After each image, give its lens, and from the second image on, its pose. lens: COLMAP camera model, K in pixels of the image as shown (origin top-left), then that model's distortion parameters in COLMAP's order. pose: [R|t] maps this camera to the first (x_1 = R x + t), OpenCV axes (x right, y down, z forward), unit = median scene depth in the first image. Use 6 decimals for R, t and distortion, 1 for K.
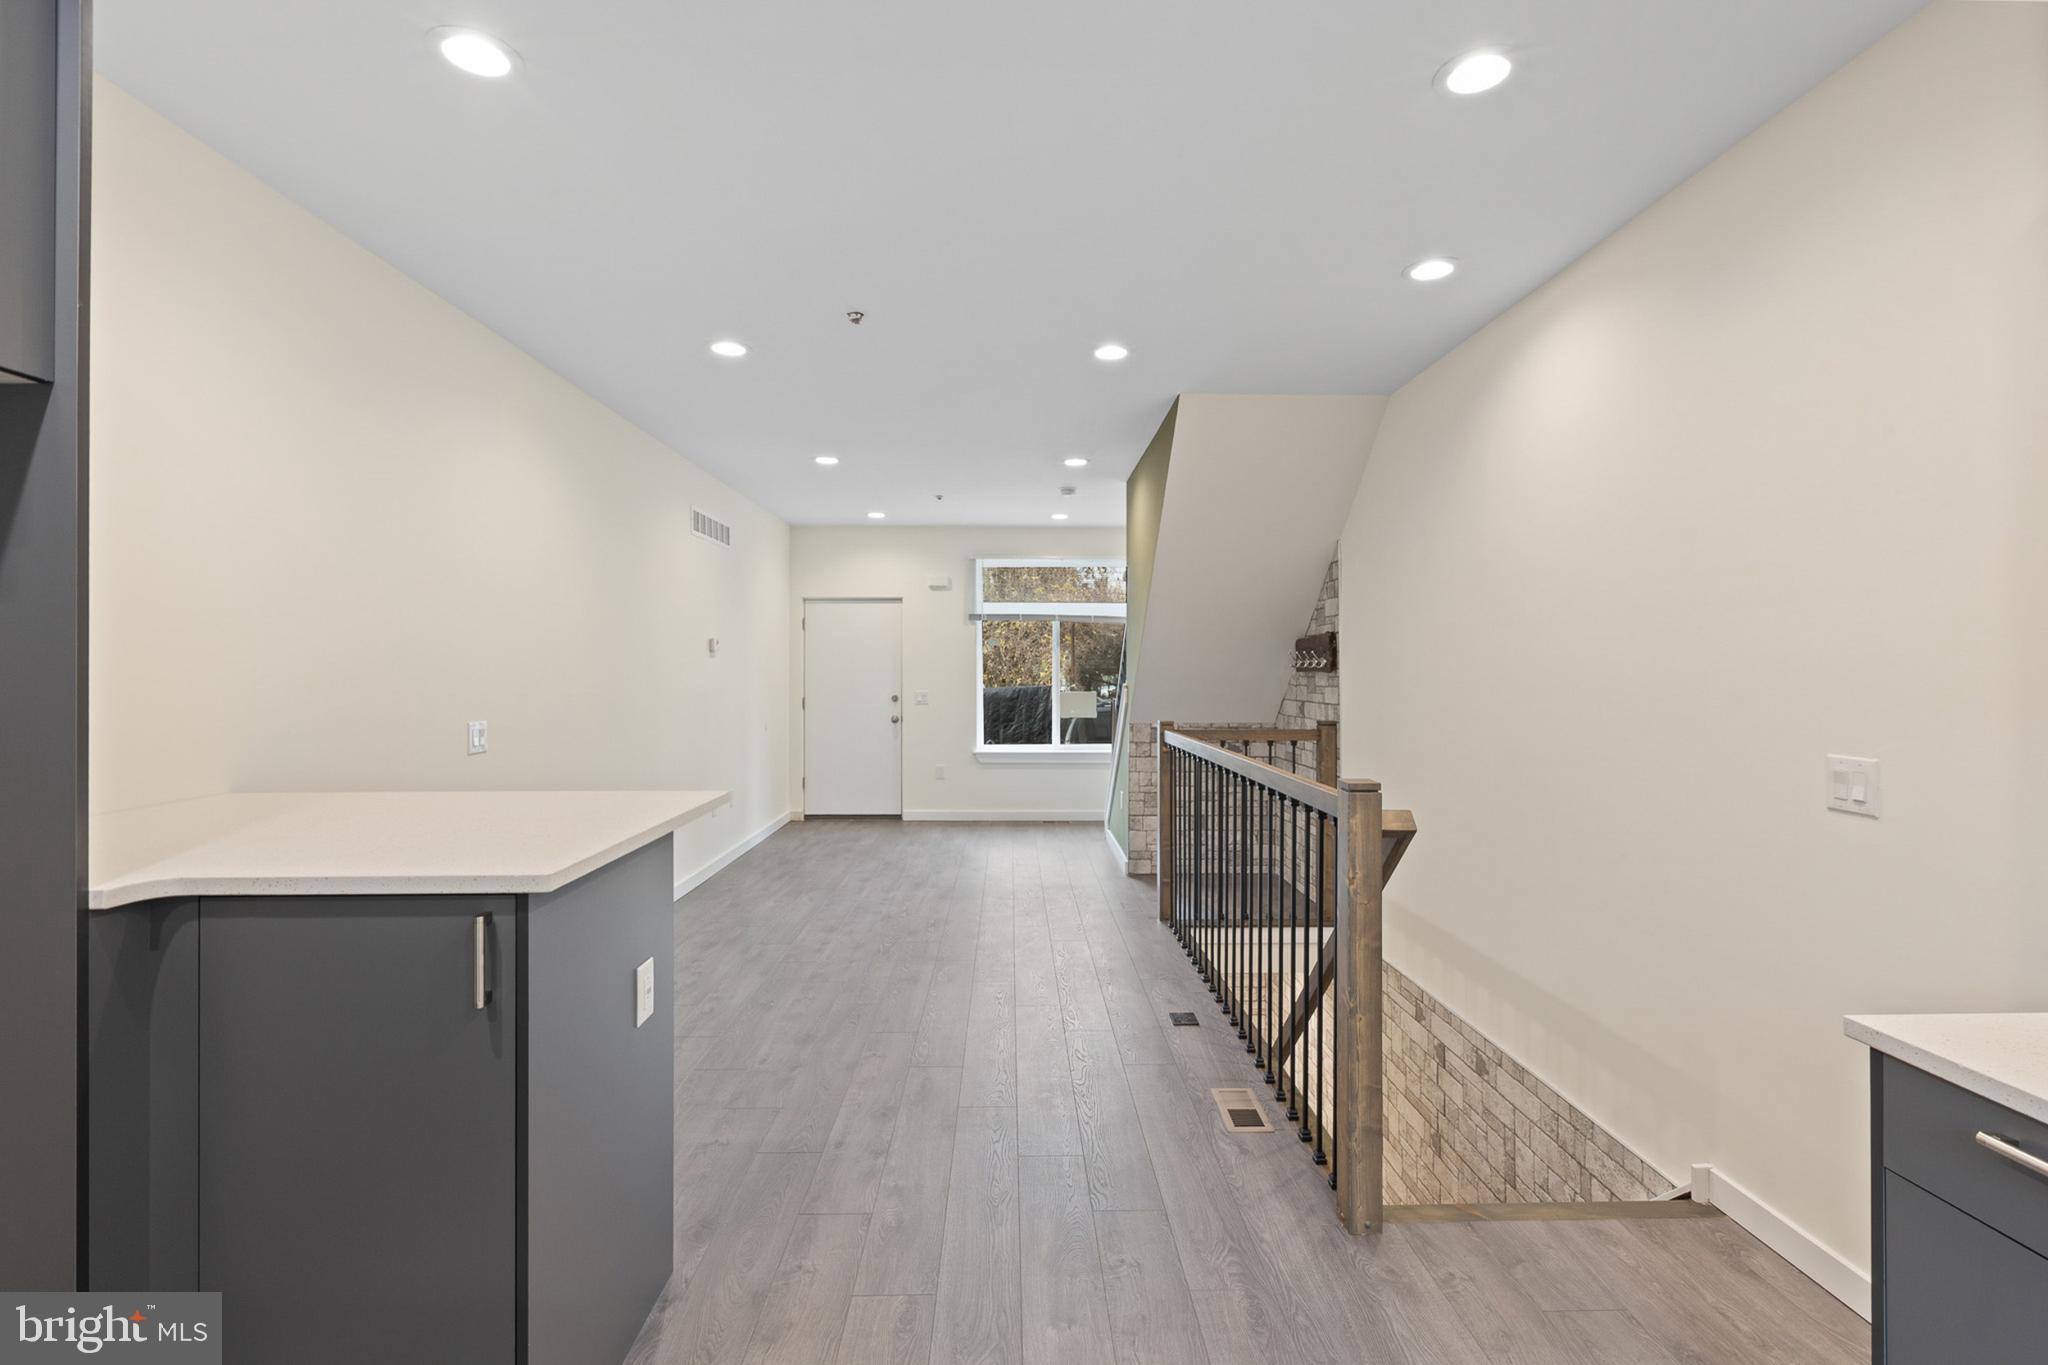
lens RADIAL K [[923.7, 0, 1035.0], [0, 923.7, 658.3], [0, 0, 1]] dist [0.000451, -0.001009]
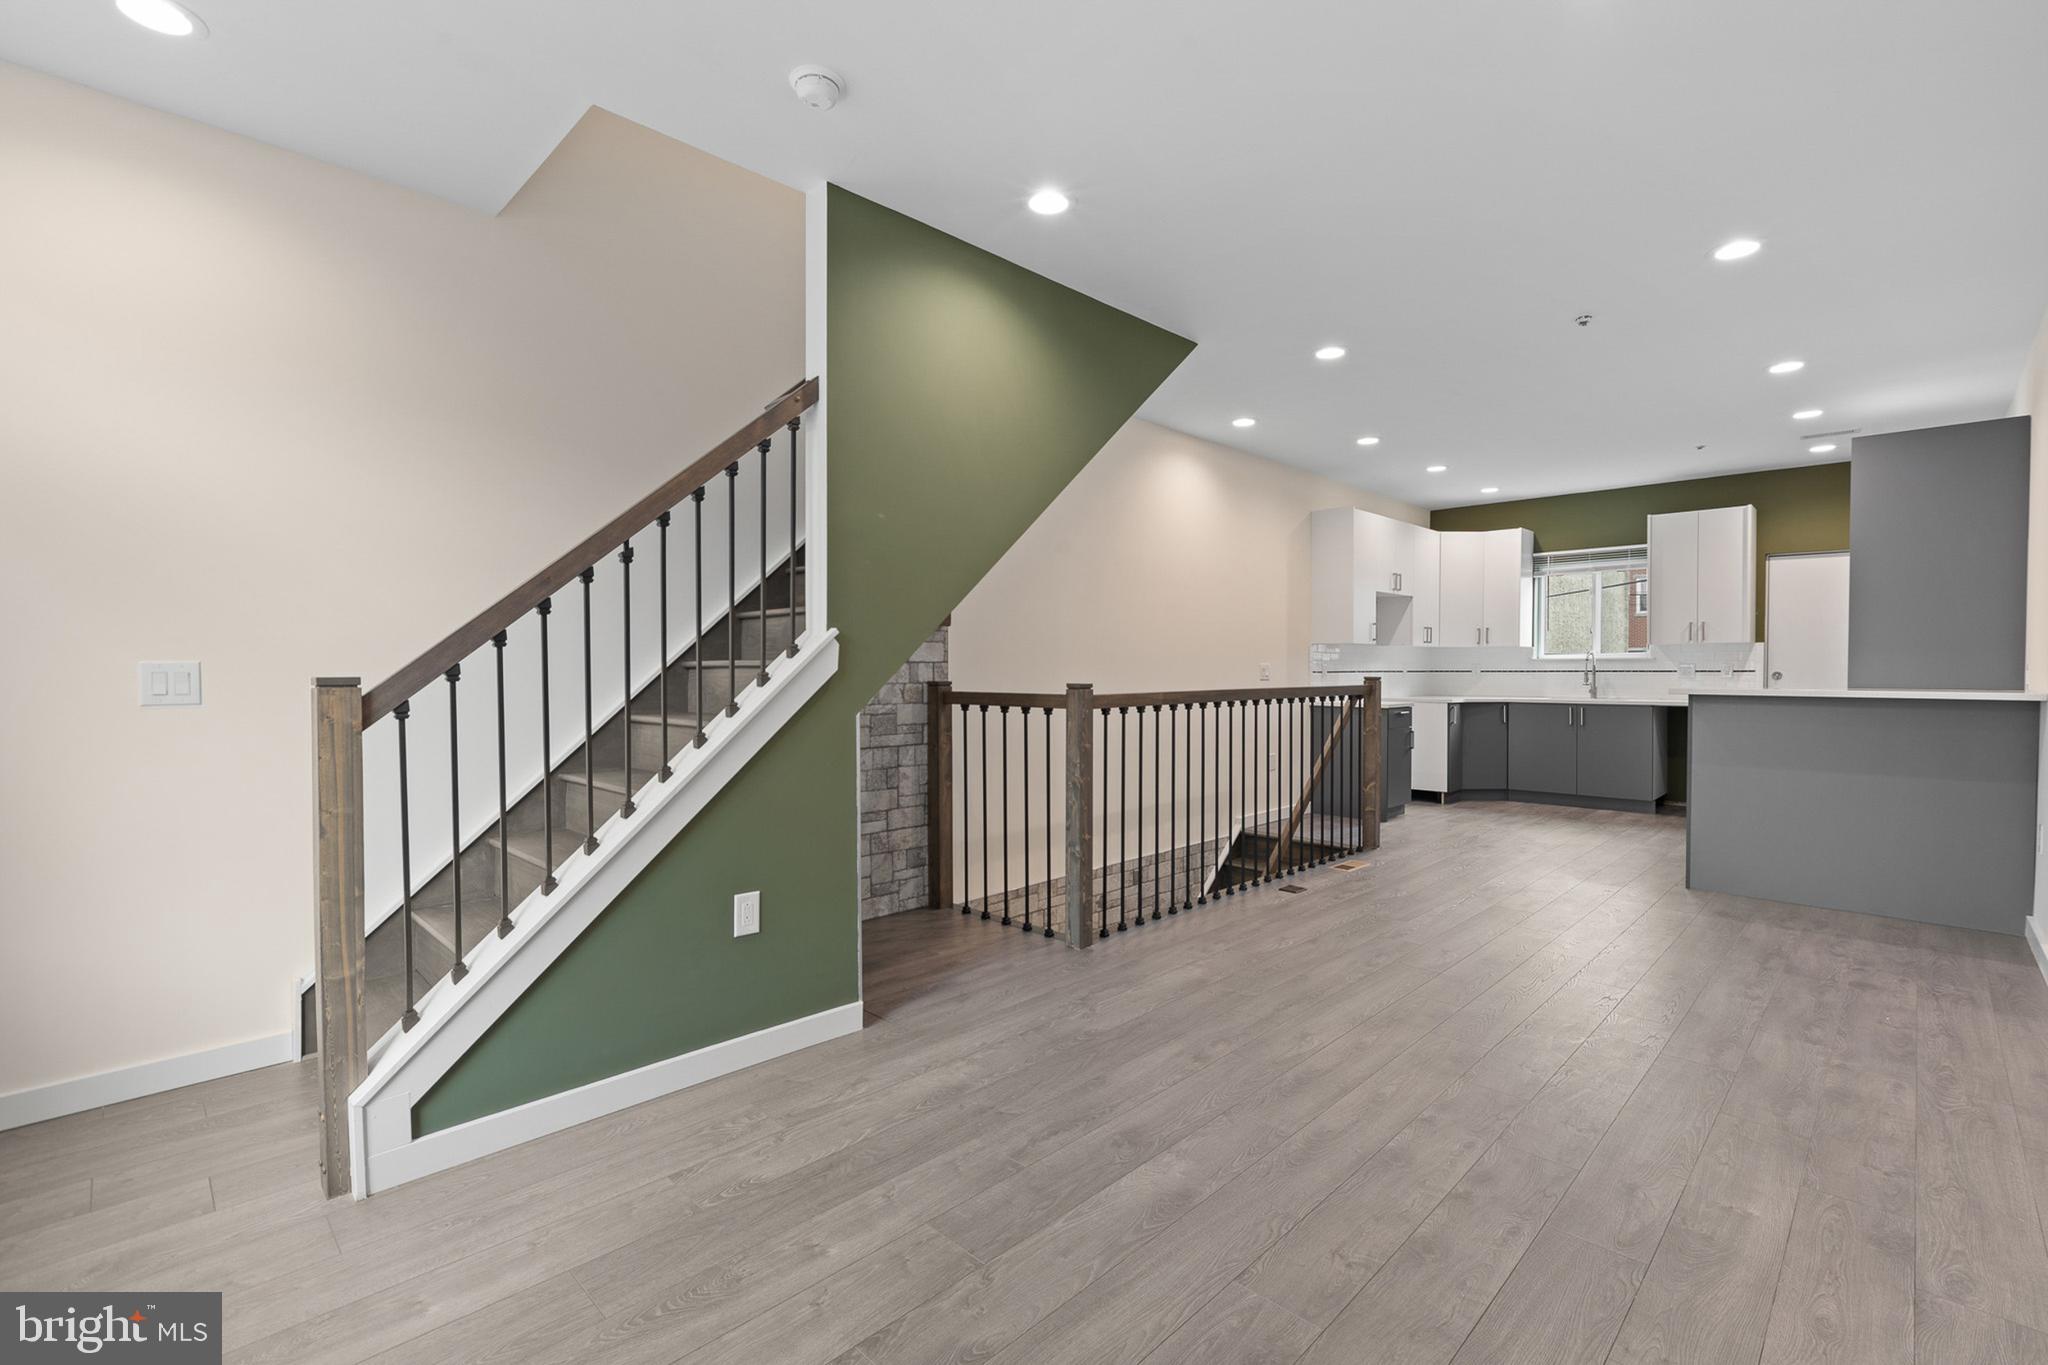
lens RADIAL K [[904.6, 0, 1029.6], [0, 904.6, 677.8], [0, 0, 1]] dist [0.001179, 0.000147]
pose [[-0.695362, -0.012188, 0.718556, -0.485843], [-0.009442, 0.999925, 0.007824, 0.074066], [-0.718598, -0.001344, -0.695425, 2.089404]]
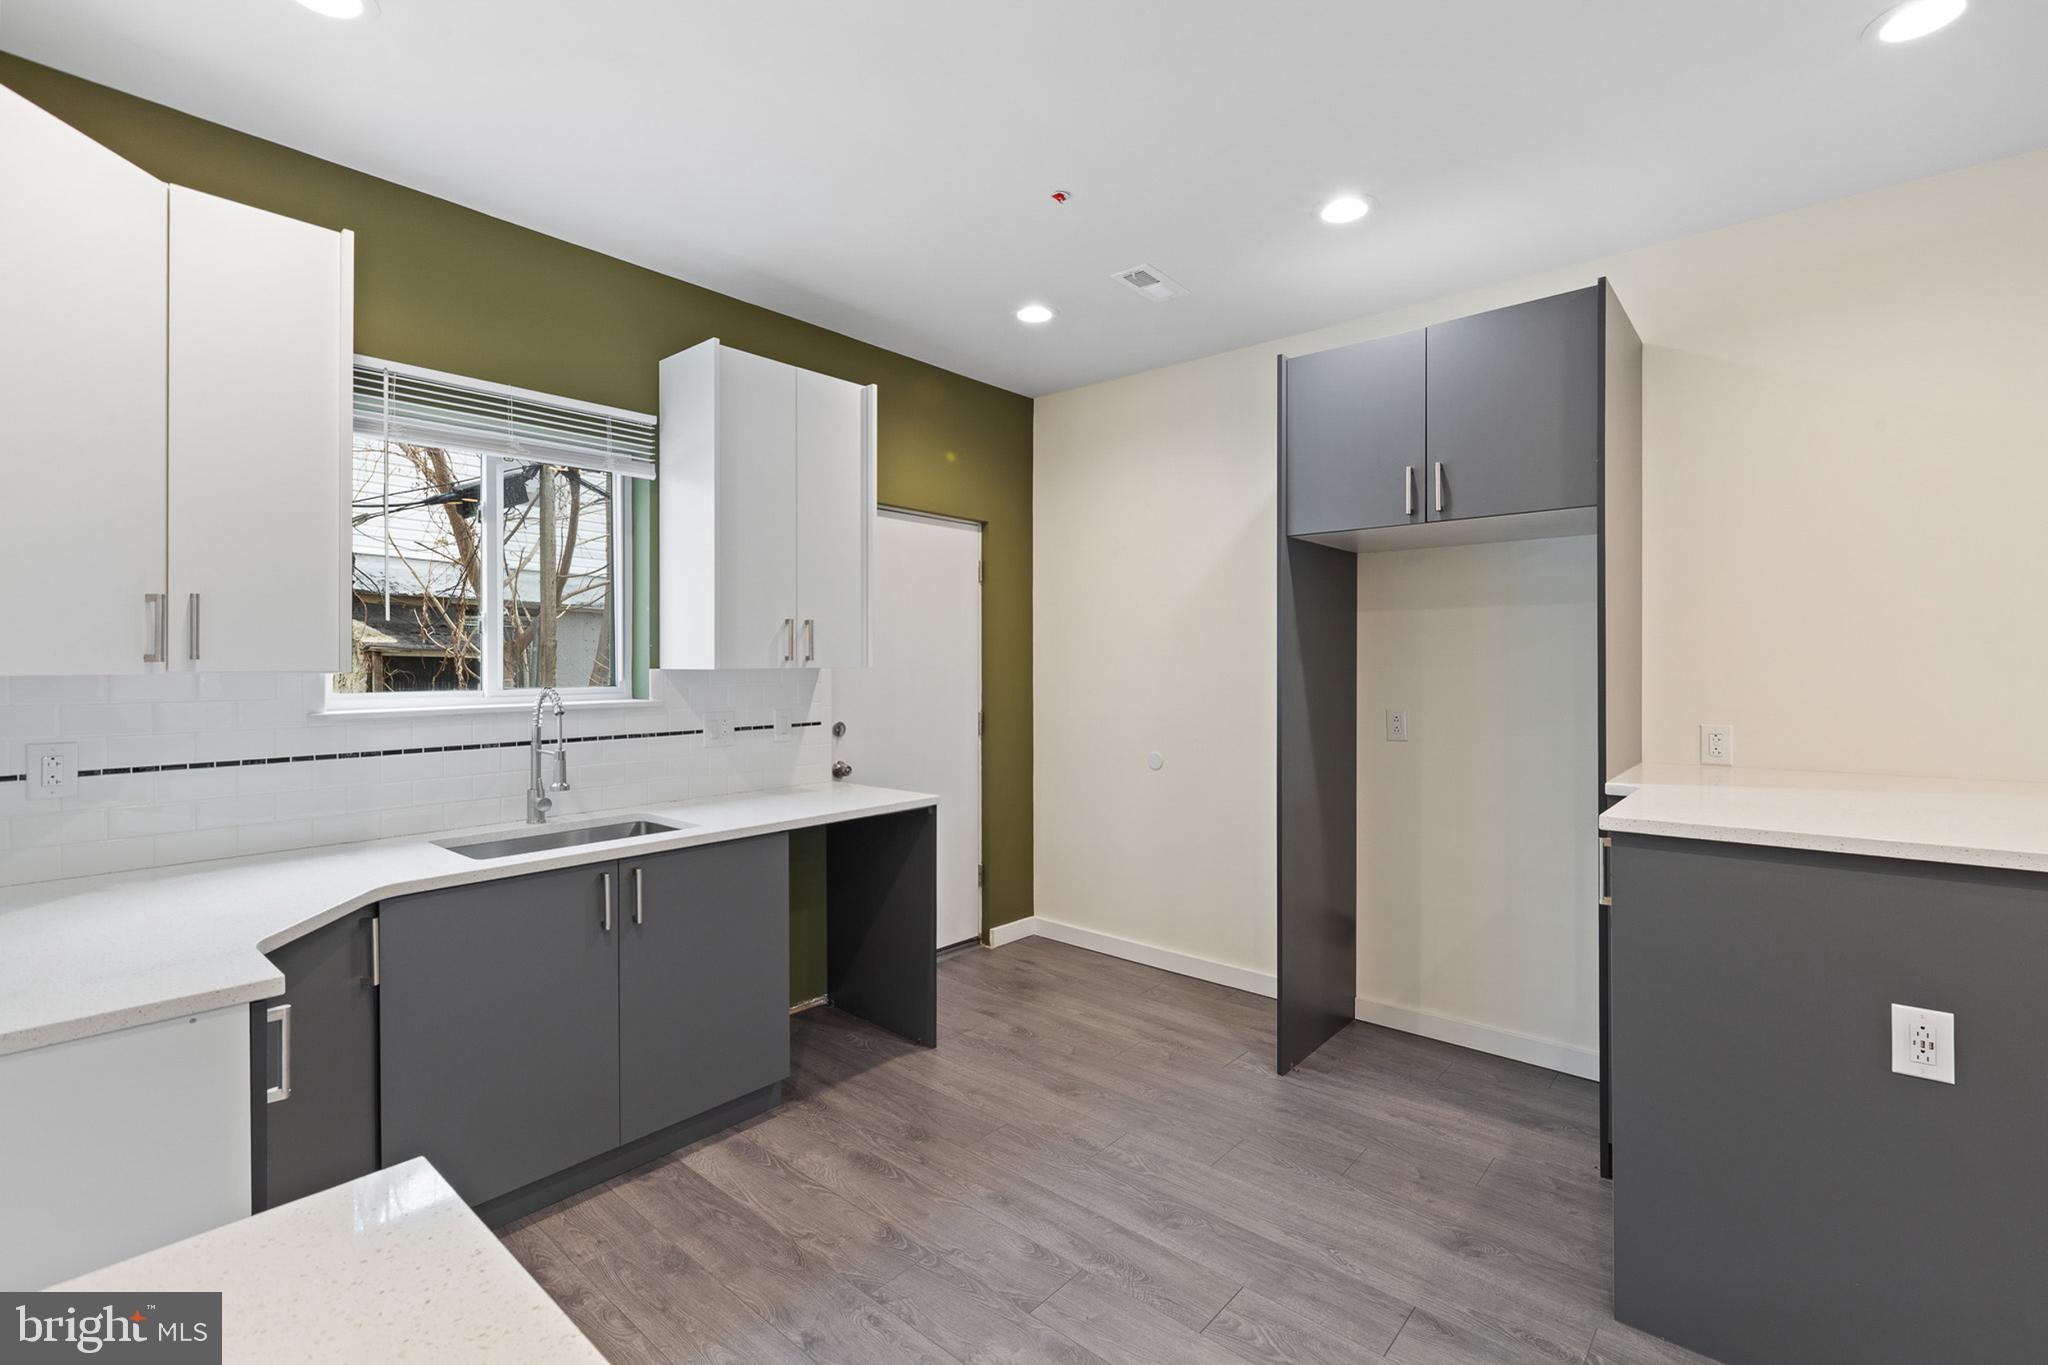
lens RADIAL K [[905.1, 0, 1032.8], [0, 905.1, 664.9], [0, 0, 1]] dist [0.001026, -0.000080]
pose [[-0.673344, 0.001556, -0.739327, 0.371439], [0.009951, 0.999926, -0.006958, 0.008650], [0.739262, -0.012042, -0.673310, 0.490175]]
